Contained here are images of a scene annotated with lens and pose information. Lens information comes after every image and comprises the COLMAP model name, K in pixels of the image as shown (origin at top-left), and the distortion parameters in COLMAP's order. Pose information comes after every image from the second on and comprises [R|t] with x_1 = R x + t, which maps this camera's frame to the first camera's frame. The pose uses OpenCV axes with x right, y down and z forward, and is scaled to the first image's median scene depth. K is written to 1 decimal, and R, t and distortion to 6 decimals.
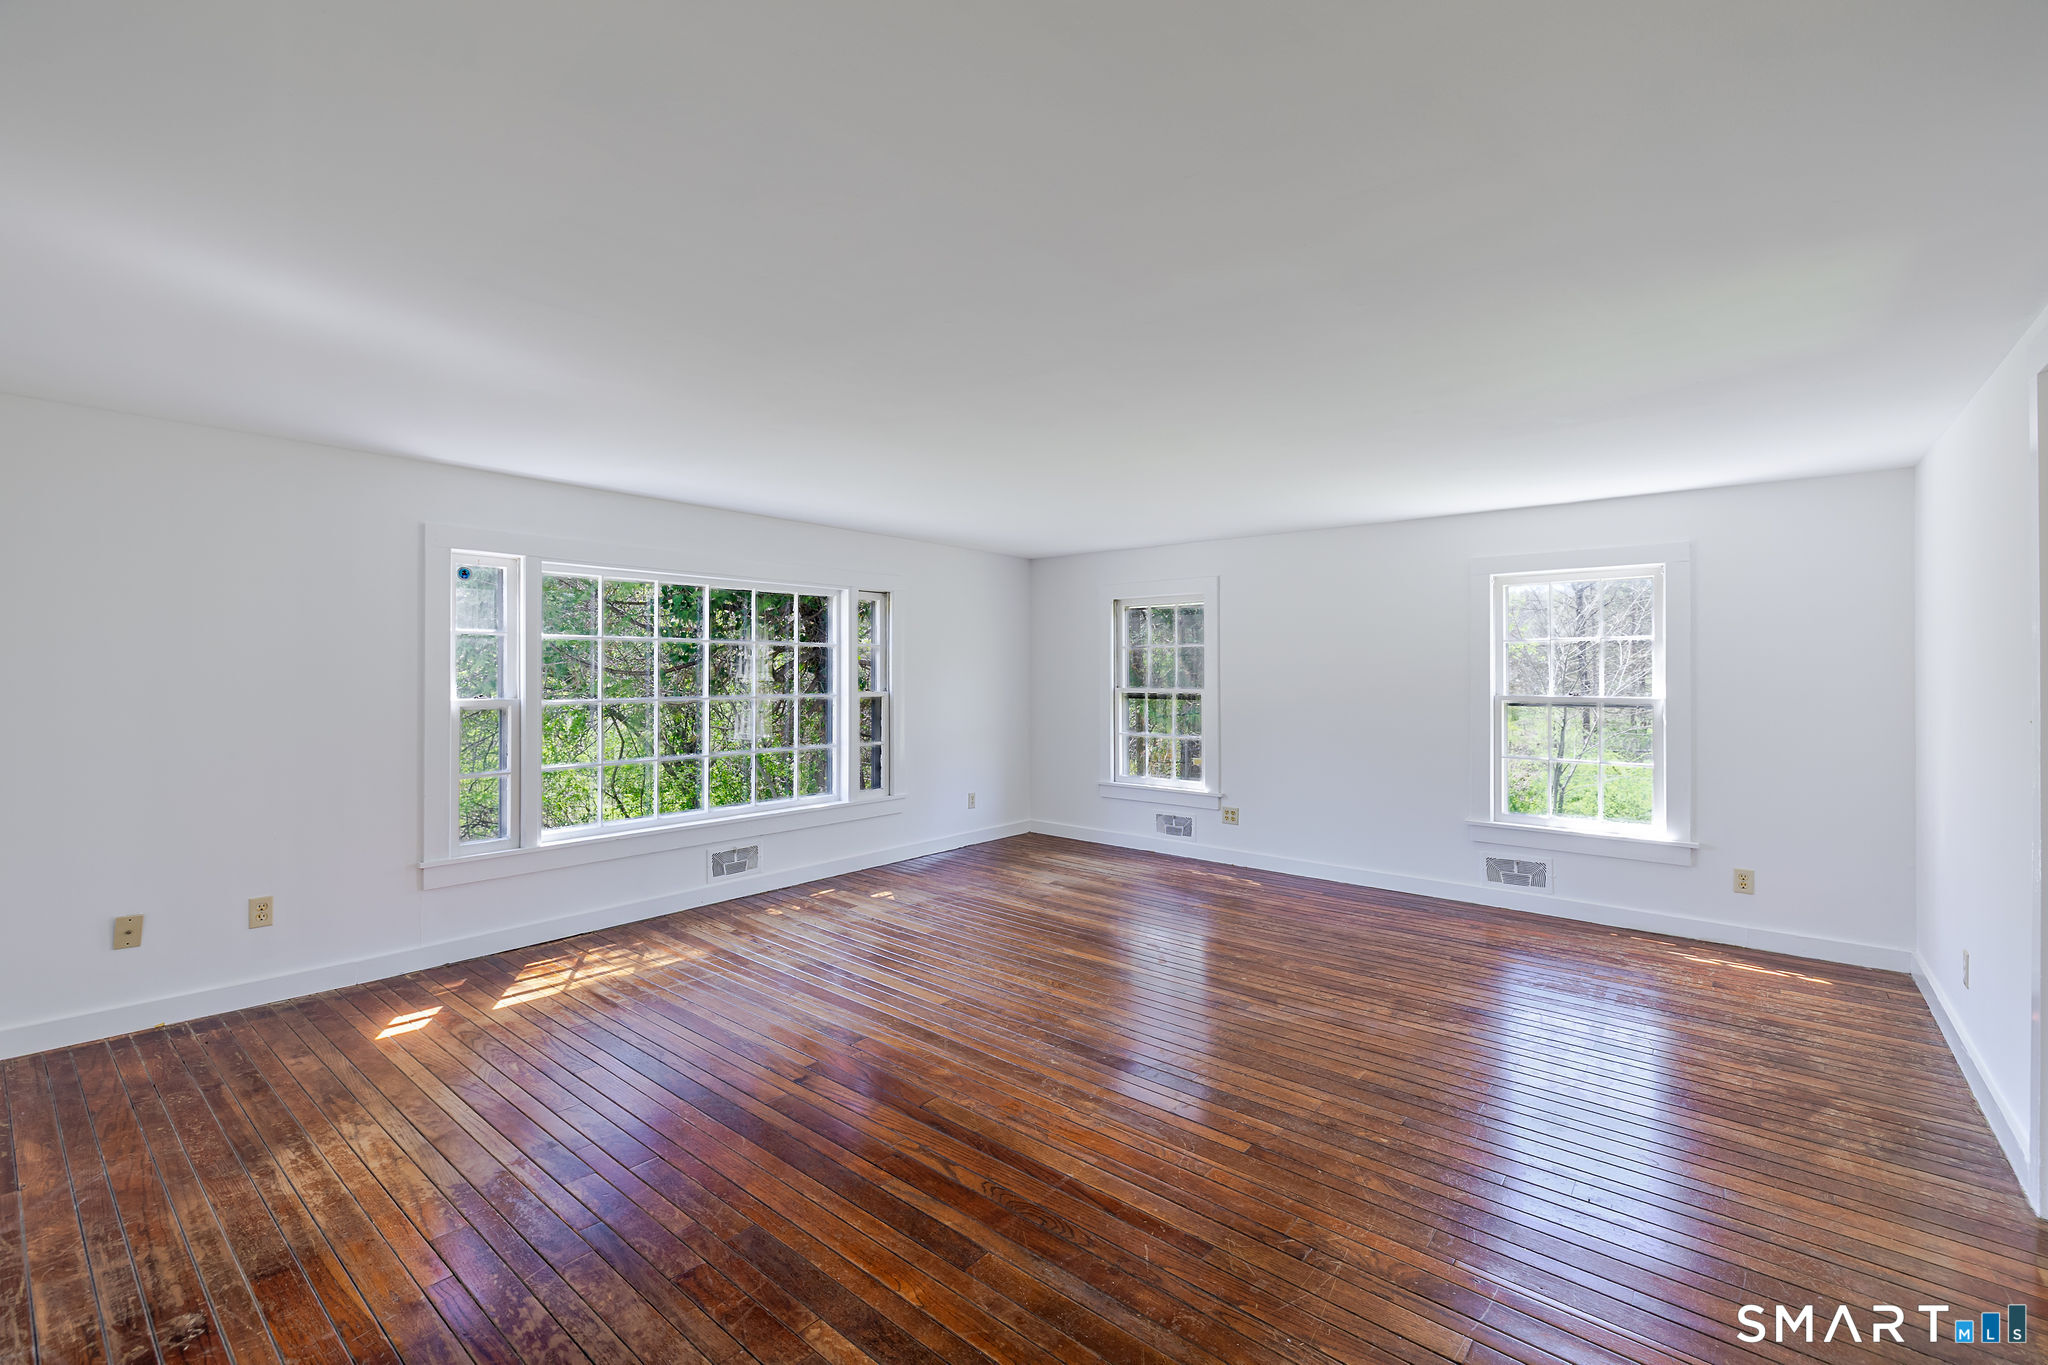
lens RADIAL K [[860.9, 0, 1031.9], [0, 860.9, 672.2], [0, 0, 1]] dist [0.000785, 0.000464]
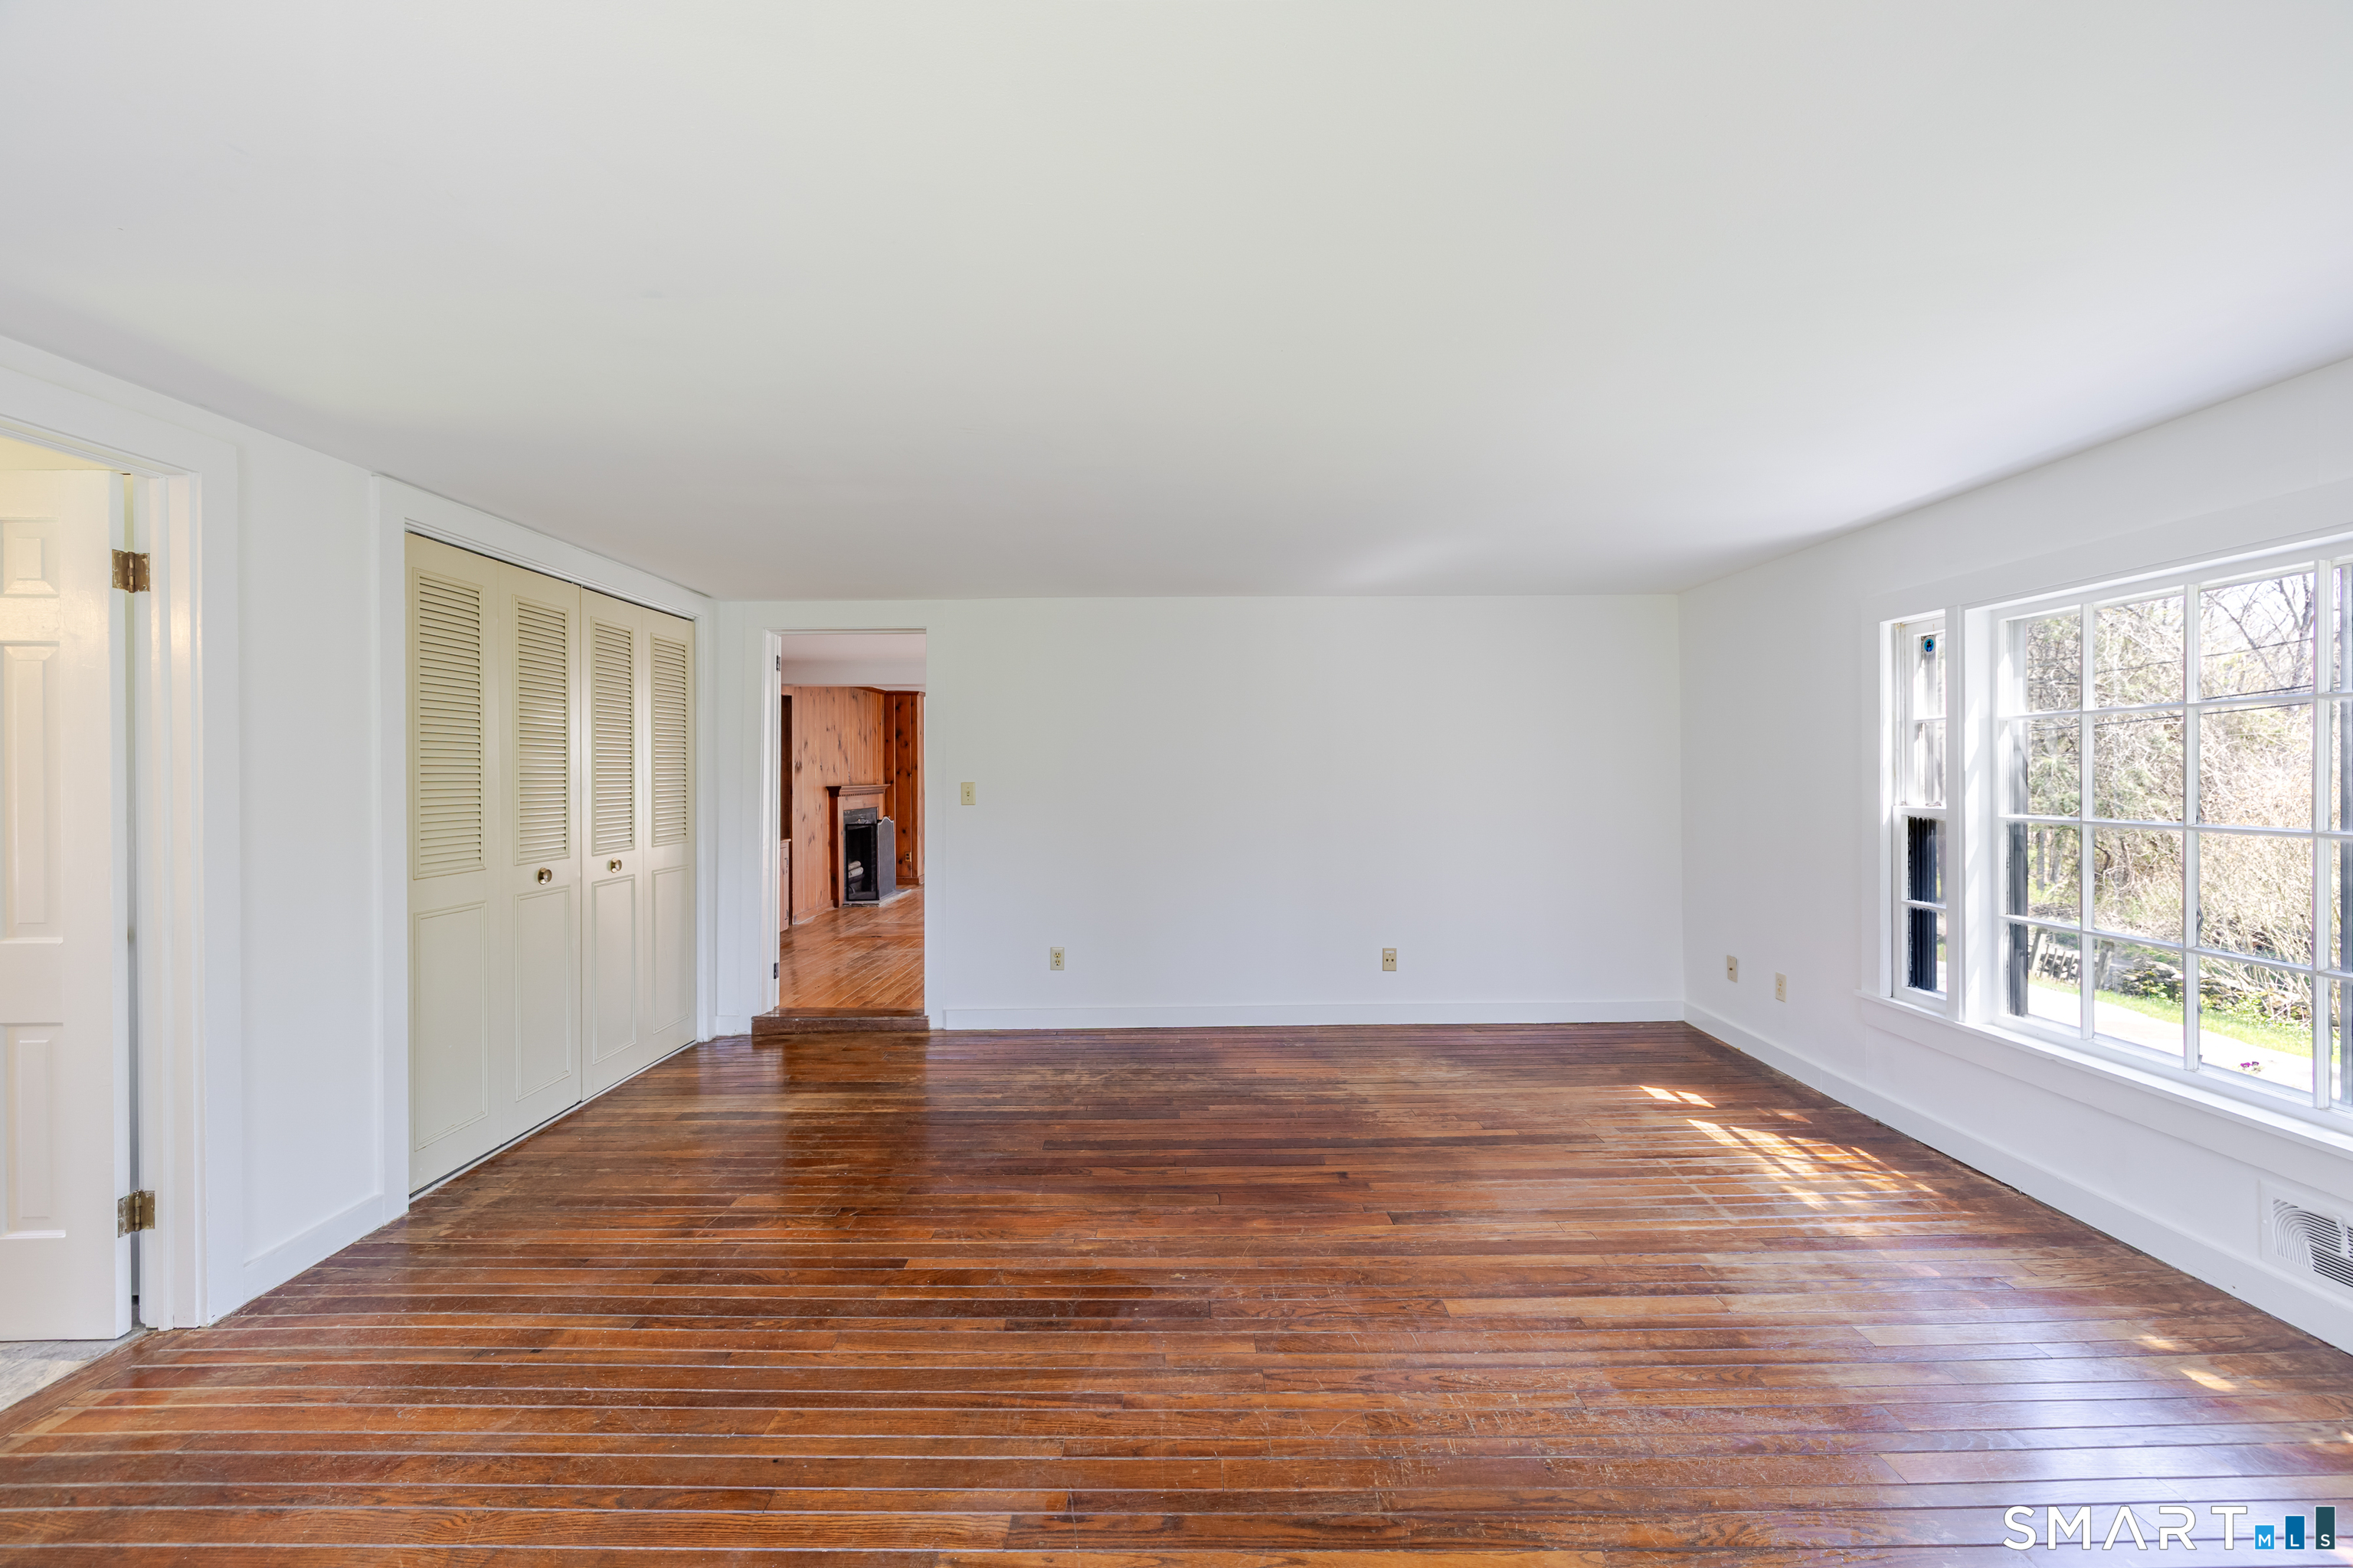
lens RADIAL K [[989.1, 0, 1157.7], [0, 989.1, 779.9], [0, 0, 1]] dist [0.000785, 0.000464]
pose [[-0.786427, 0.008517, -0.617625, 0.497758], [0.005060, 0.999960, 0.007345, -0.000873], [0.617663, 0.002651, -0.786439, 1.431316]]
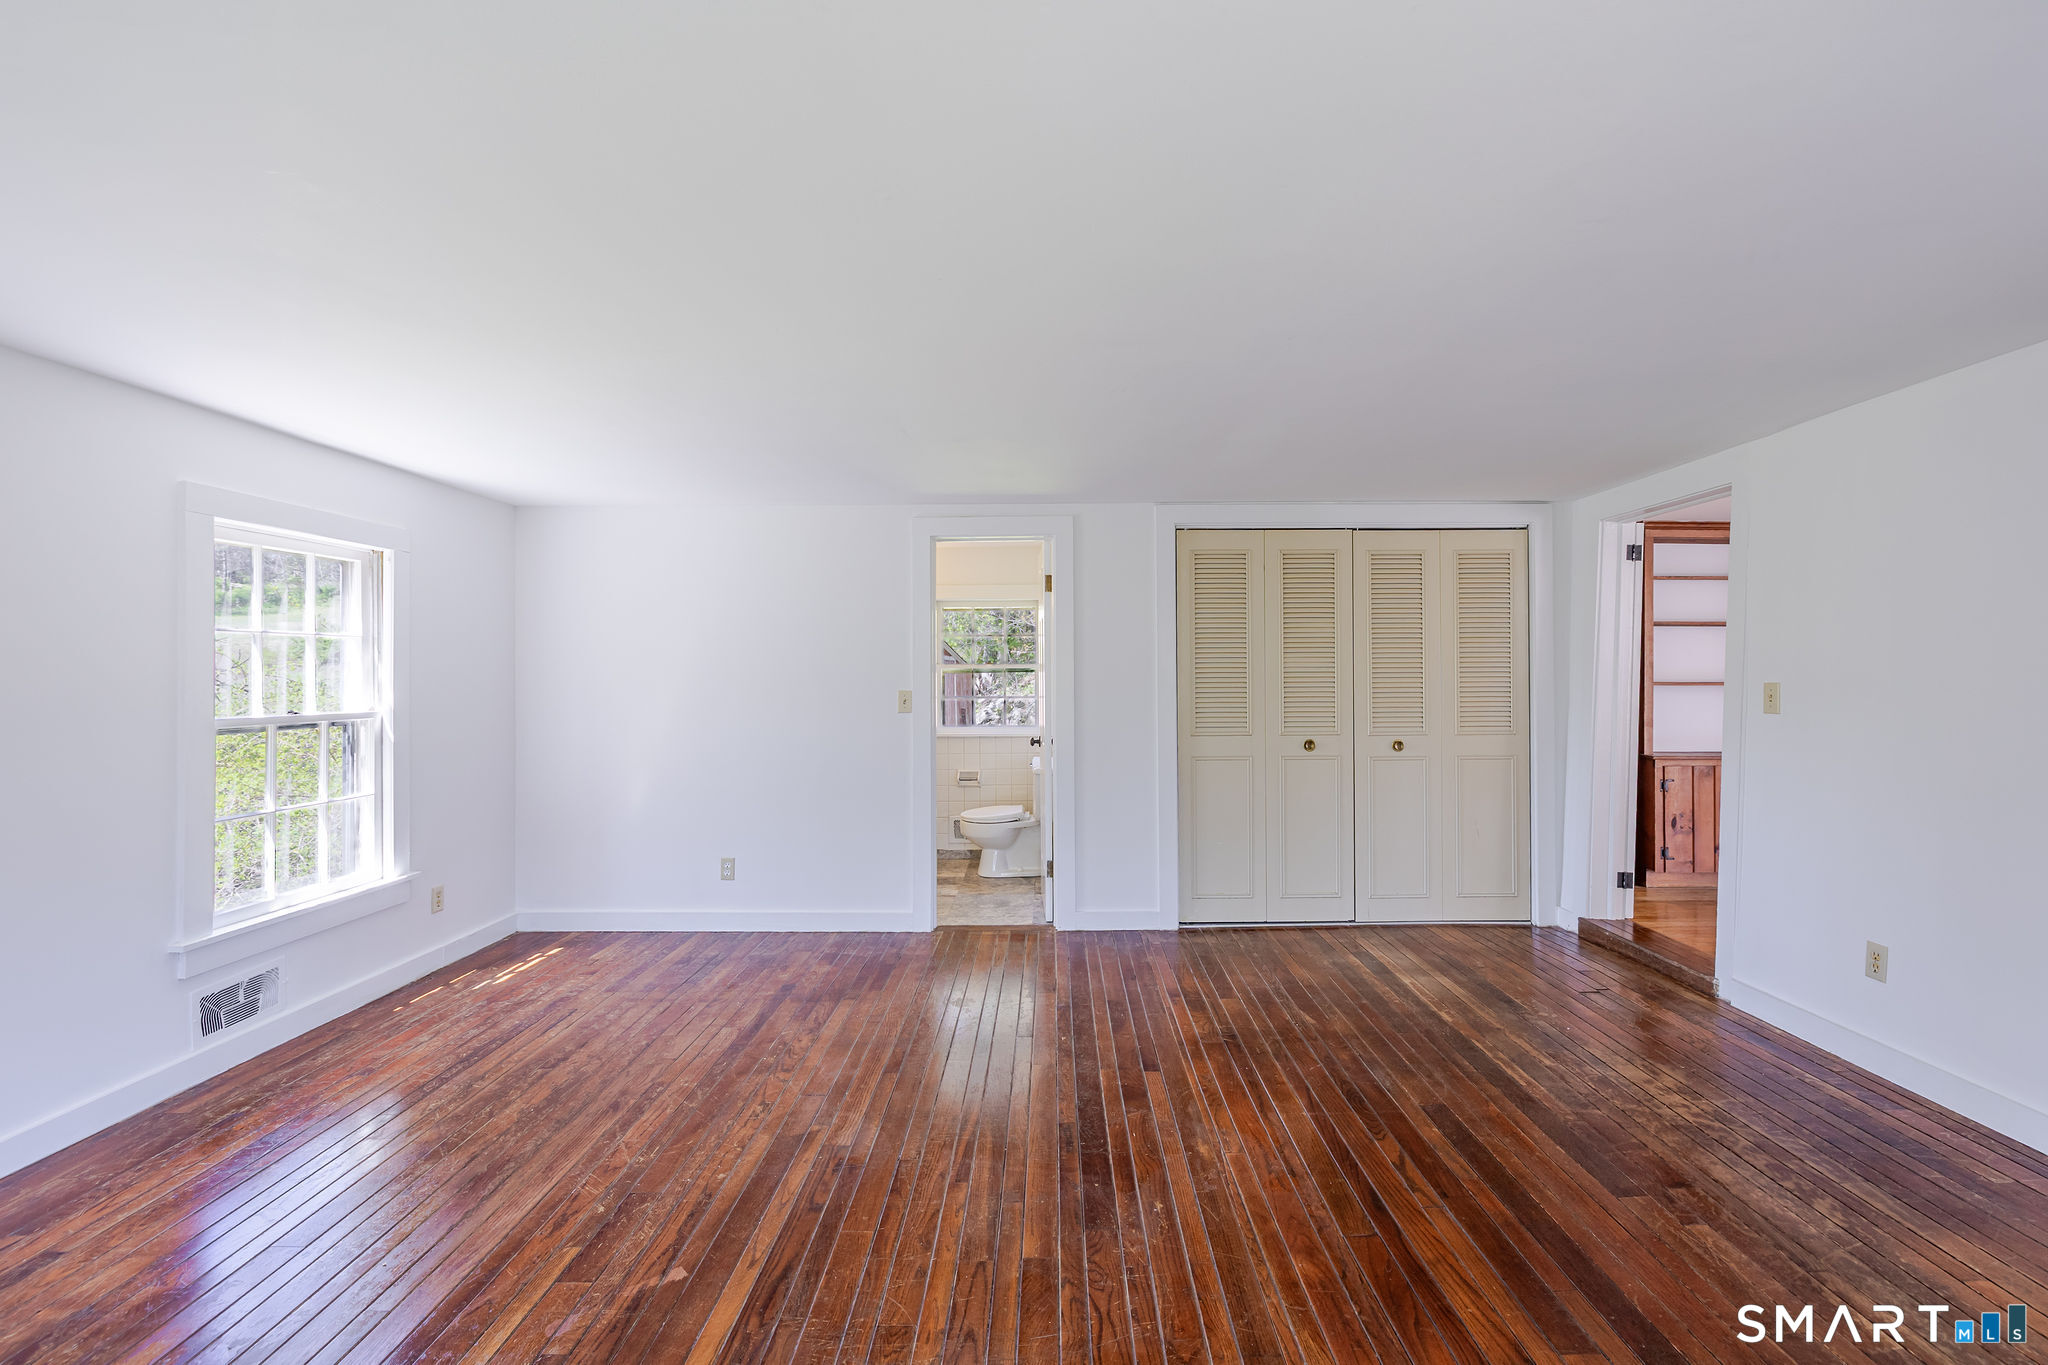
lens RADIAL K [[860.9, 0, 1055.0], [0, 860.9, 674.2], [0, 0, 1]] dist [0.000785, 0.000464]
pose [[-0.639101, 0.005919, 0.769100, -0.411704], [0.006468, 0.999976, -0.002320, 0.000755], [-0.769095, 0.003492, -0.639124, 1.301237]]
